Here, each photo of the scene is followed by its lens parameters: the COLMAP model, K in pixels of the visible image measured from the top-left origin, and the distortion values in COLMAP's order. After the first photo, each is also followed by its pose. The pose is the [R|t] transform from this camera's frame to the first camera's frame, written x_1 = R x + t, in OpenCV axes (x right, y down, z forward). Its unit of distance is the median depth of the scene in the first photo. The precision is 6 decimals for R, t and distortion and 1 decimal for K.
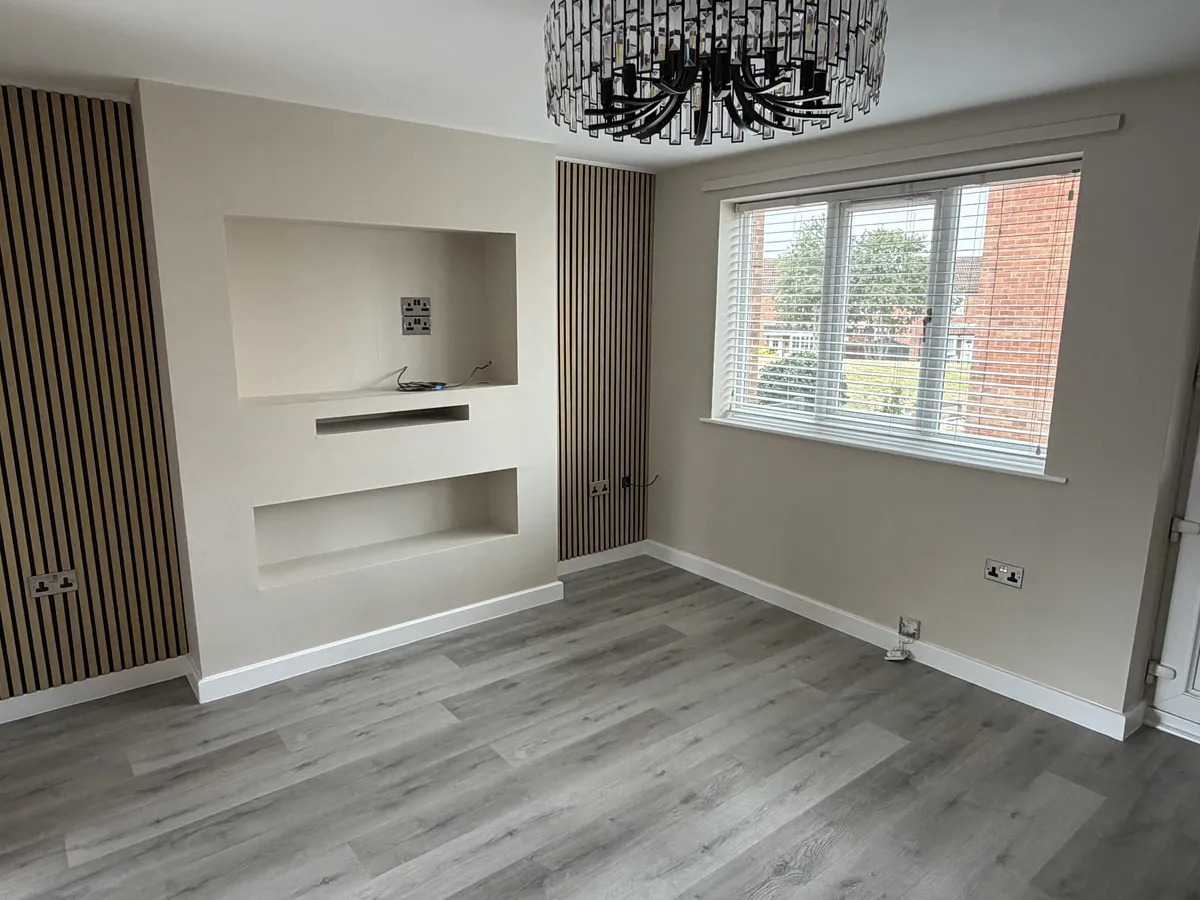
lens RADIAL K [[735.2, 0, 596.1], [0, 735.2, 449.3], [0, 0, 1]] dist [0.001216, -0.000266]
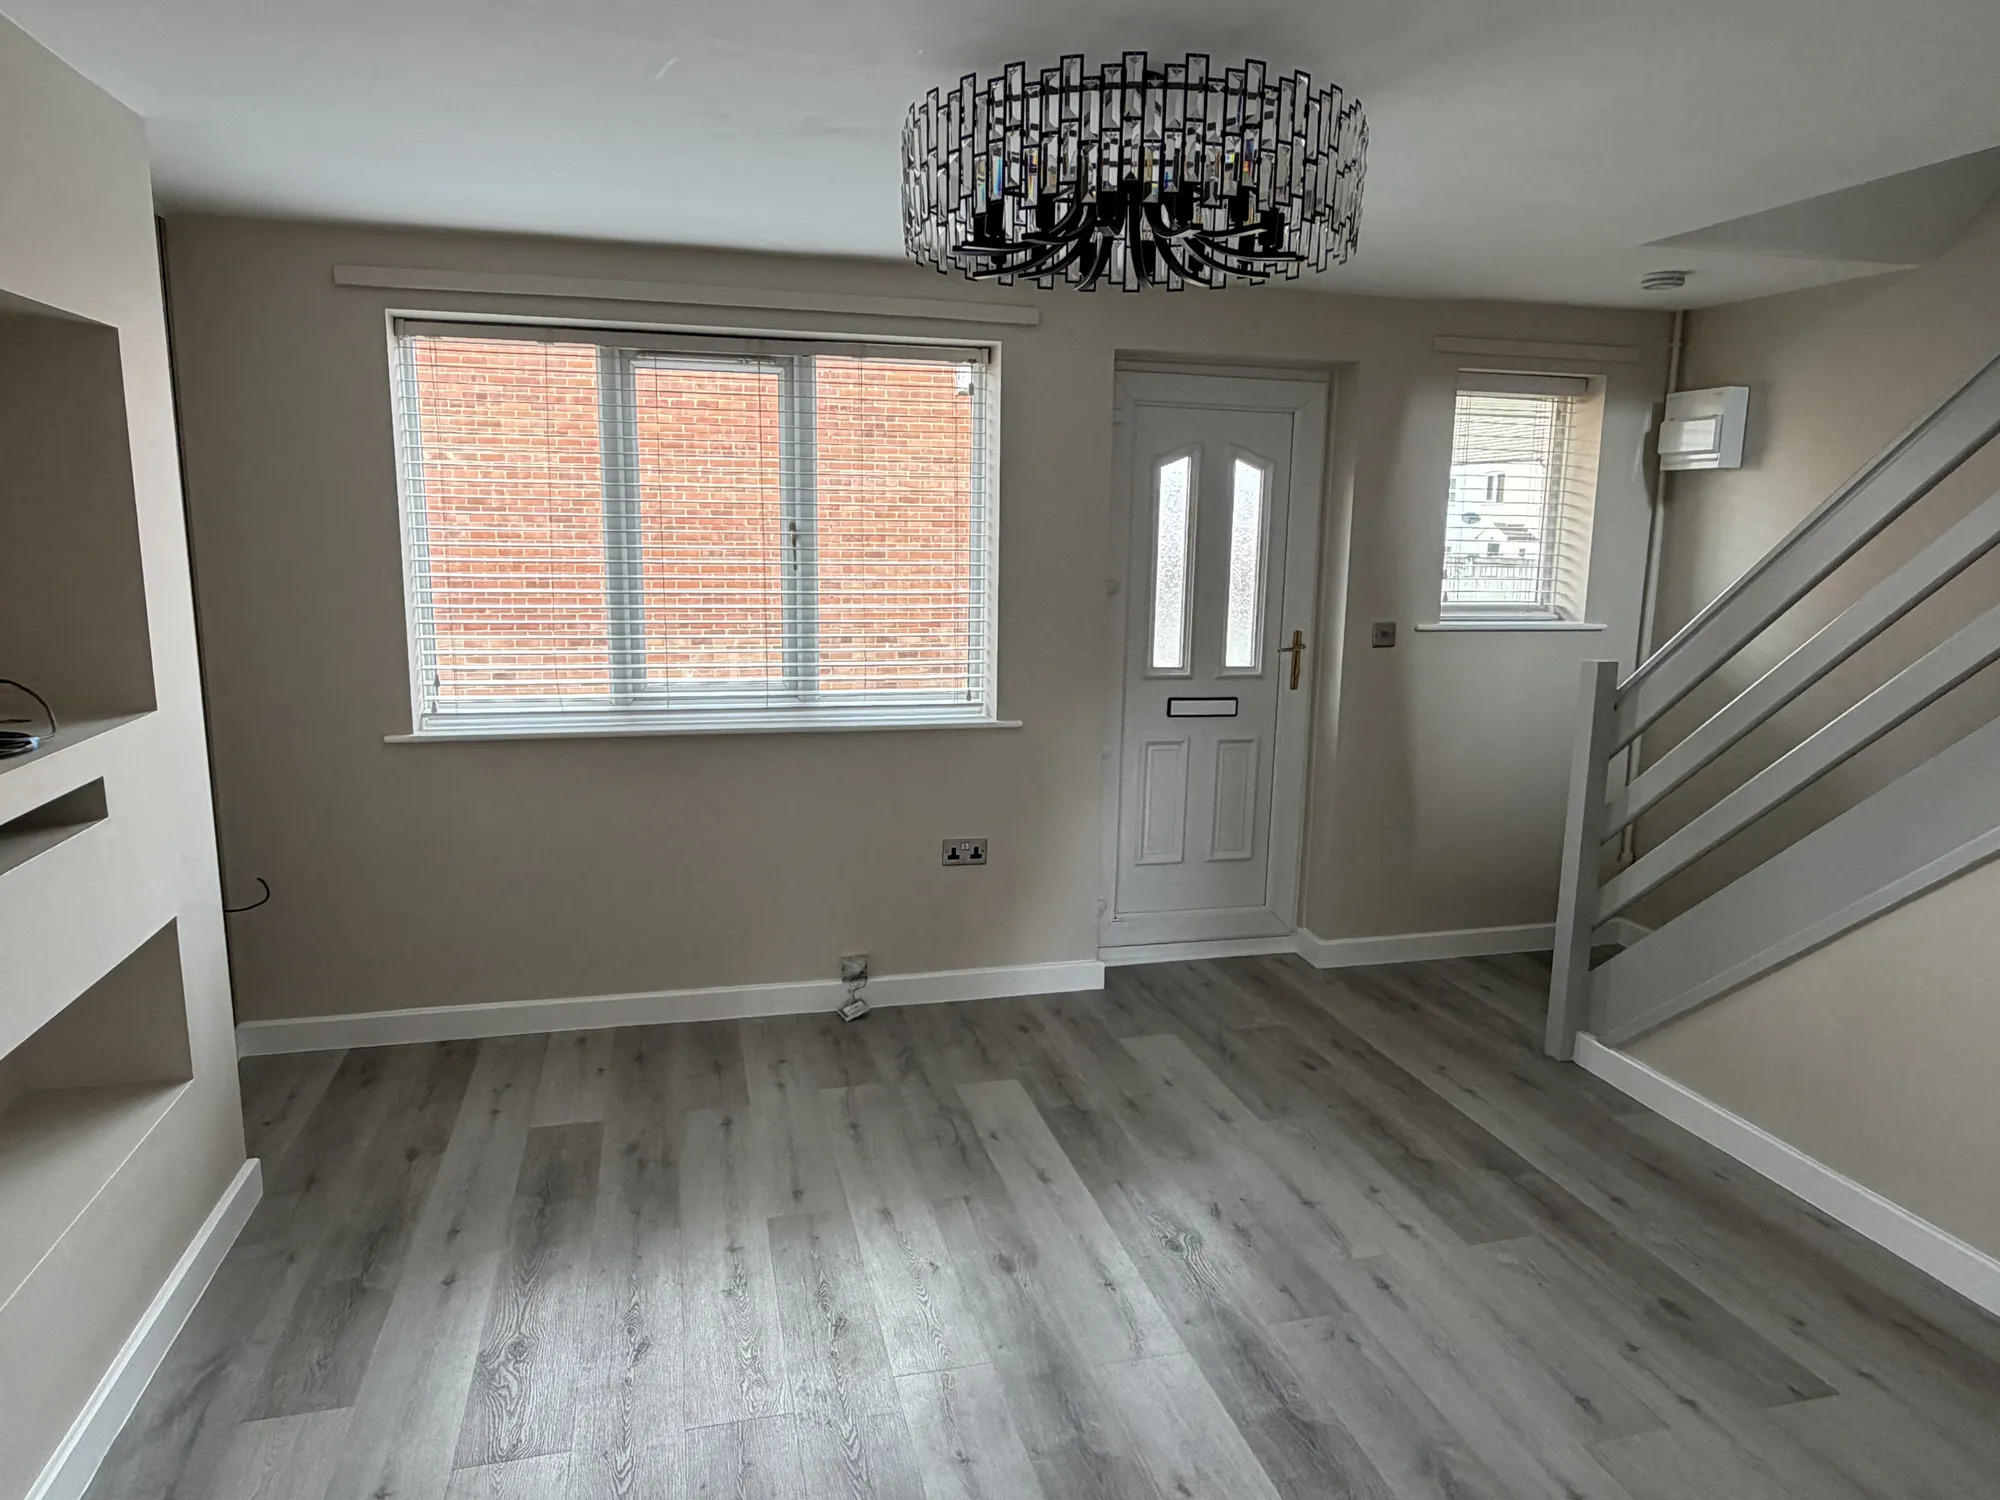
lens RADIAL K [[1225.3, 0, 993.6], [0, 1225.3, 748.9], [0, 0, 1]] dist [0.001216, -0.000266]
pose [[0.423703, -0.162477, 0.891110, -0.557814], [0.163647, 0.981323, 0.101116, -0.066464], [-0.890896, 0.102985, 0.442378, 0.335137]]
